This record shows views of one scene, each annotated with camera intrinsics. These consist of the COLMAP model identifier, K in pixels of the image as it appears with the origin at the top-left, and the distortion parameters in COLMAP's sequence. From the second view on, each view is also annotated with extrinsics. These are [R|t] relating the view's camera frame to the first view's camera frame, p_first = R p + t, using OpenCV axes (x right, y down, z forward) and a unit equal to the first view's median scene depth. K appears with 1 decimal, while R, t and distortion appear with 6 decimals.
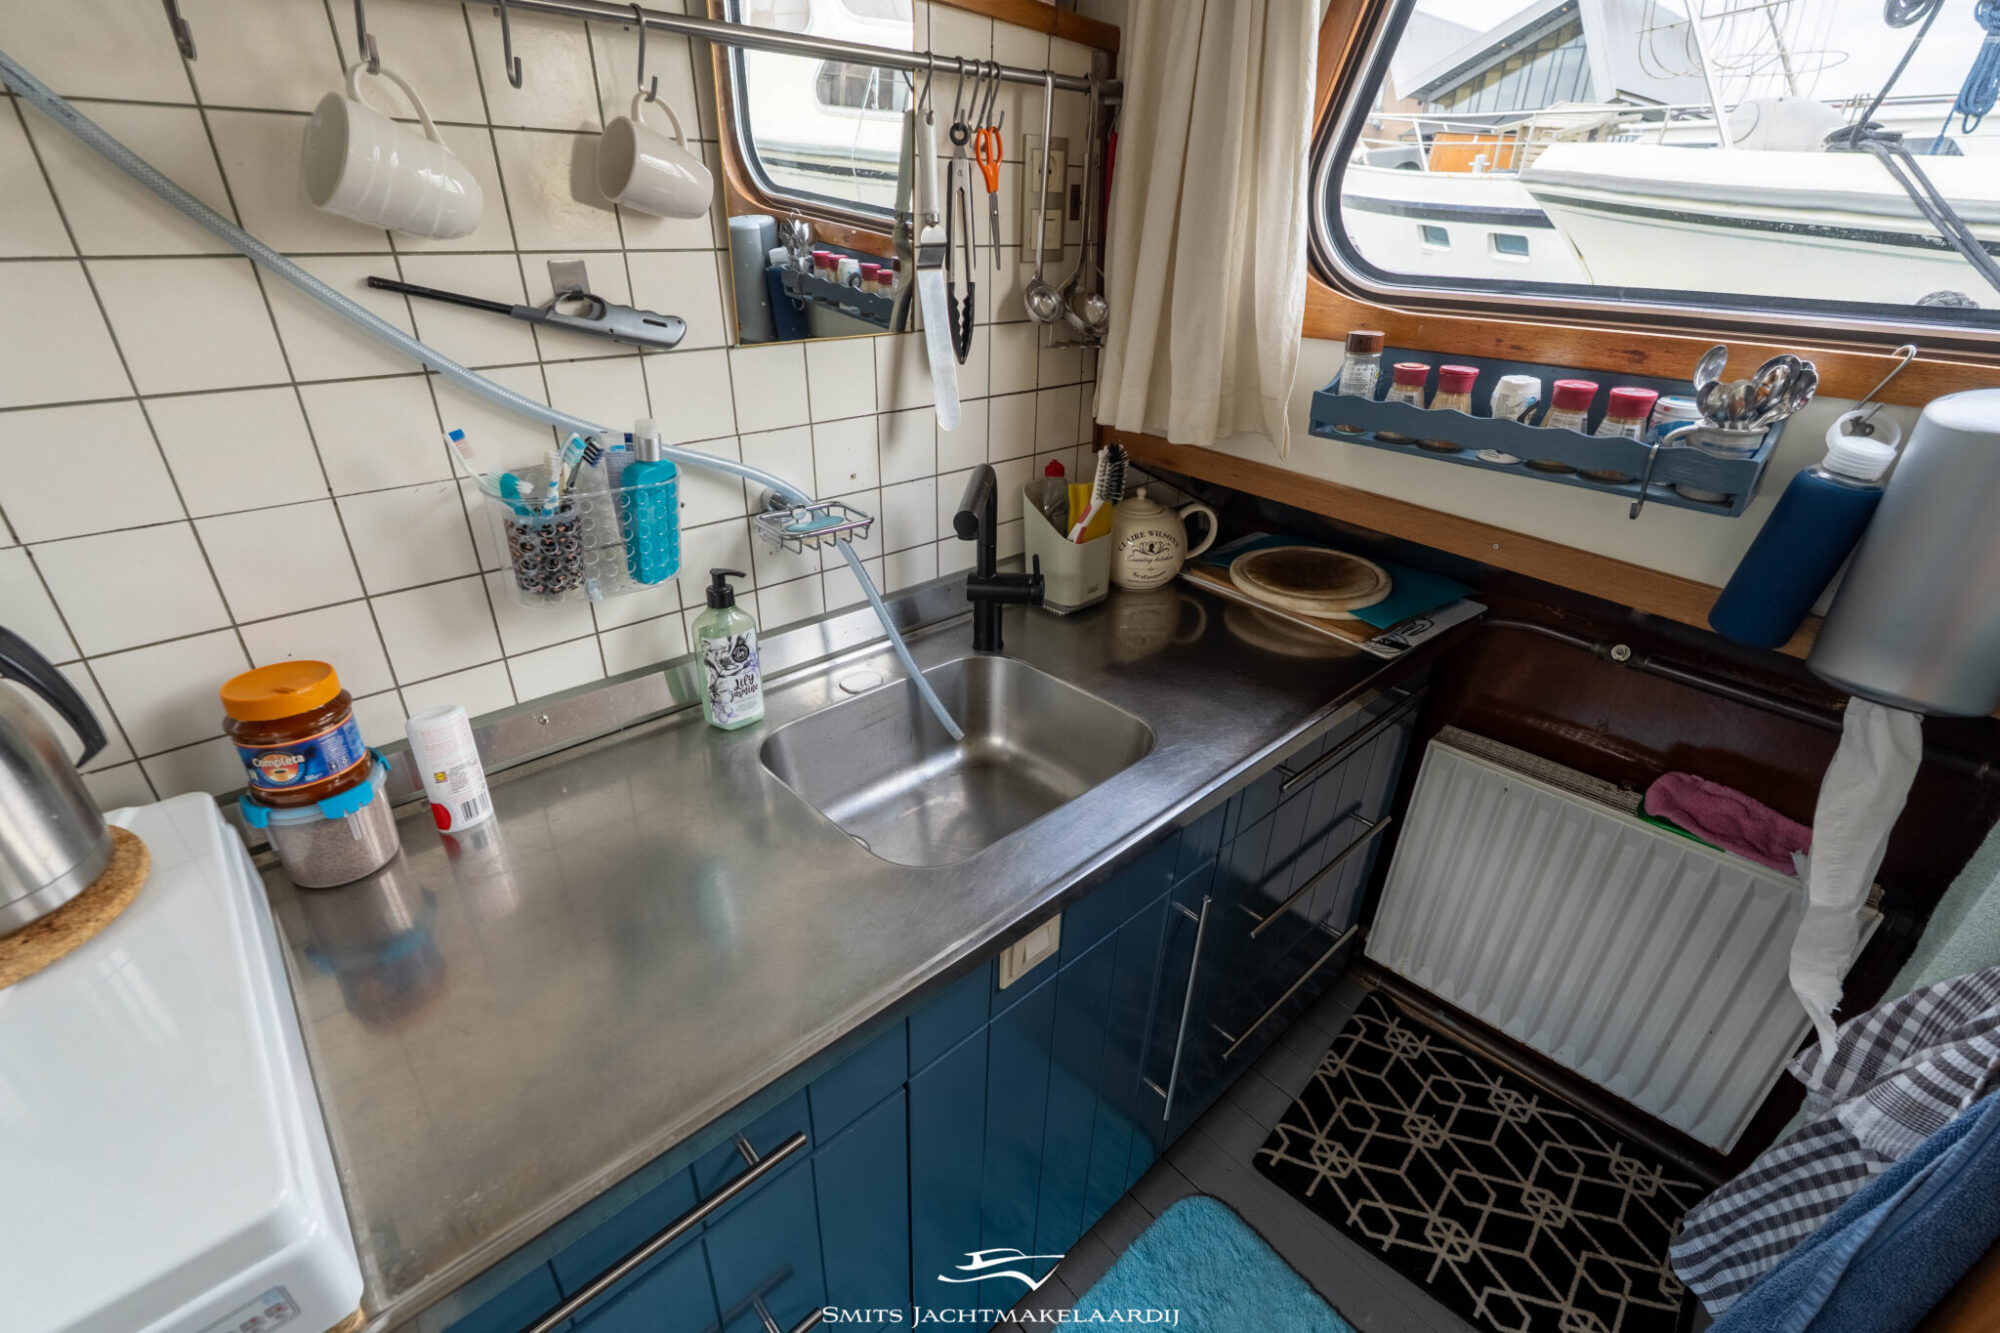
lens RADIAL K [[878.5, 0, 998.4], [0, 878.5, 669.2], [0, 0, 1]] dist [-0.003208, 0.000518]
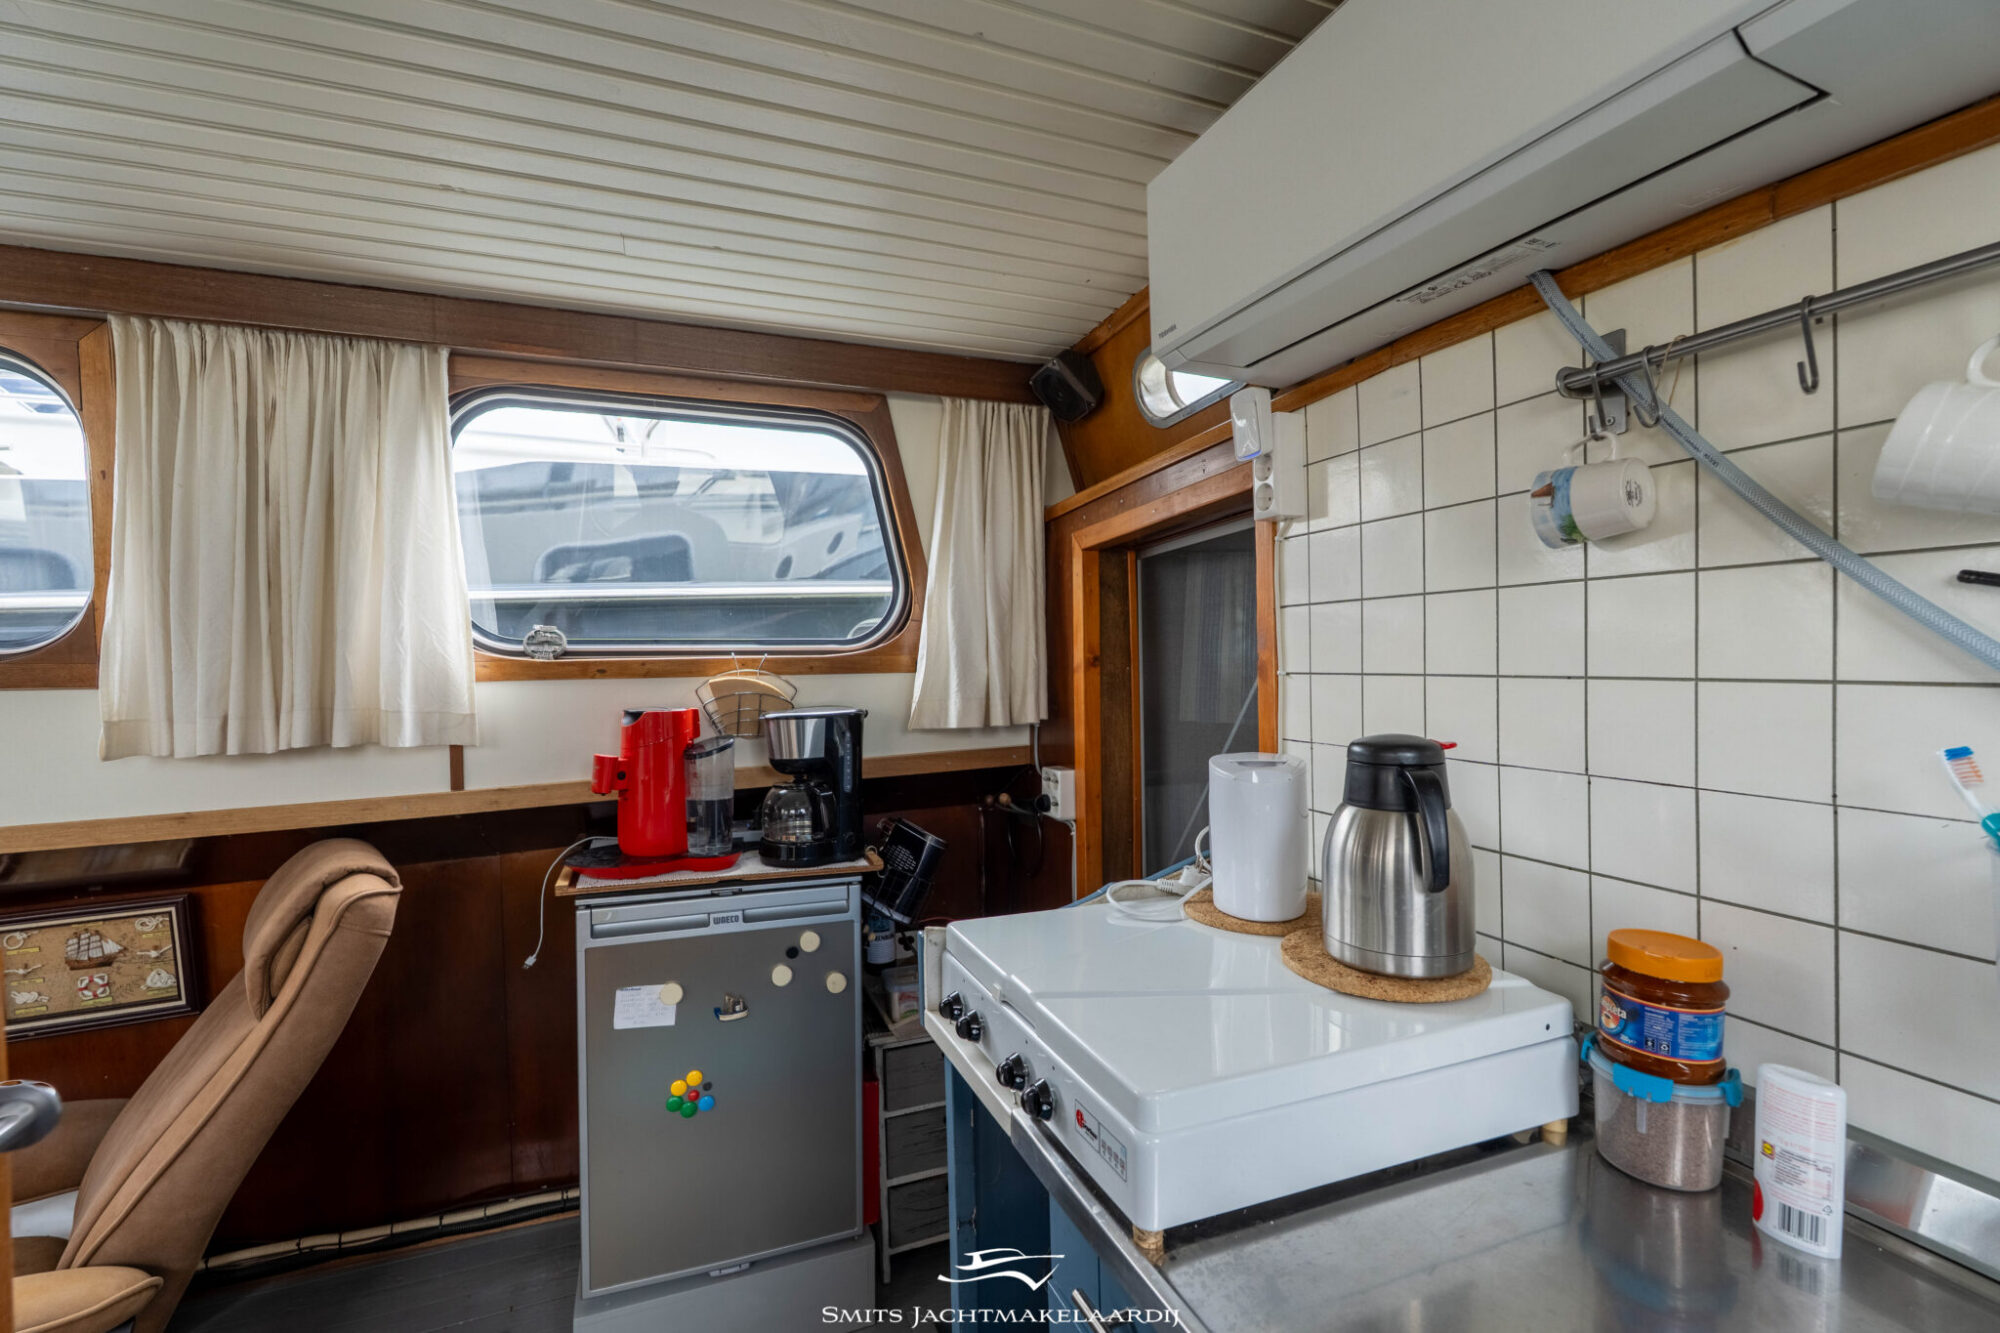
lens RADIAL K [[877.6, 0, 1003.6], [0, 877.6, 670.2], [0, 0, 1]] dist [-0.004341, 0.000353]
pose [[-0.350227, -0.003493, -0.936658, 0.262584], [-0.431672, 0.888068, 0.158095, -0.067167], [0.831264, 0.459698, -0.312534, 0.368433]]
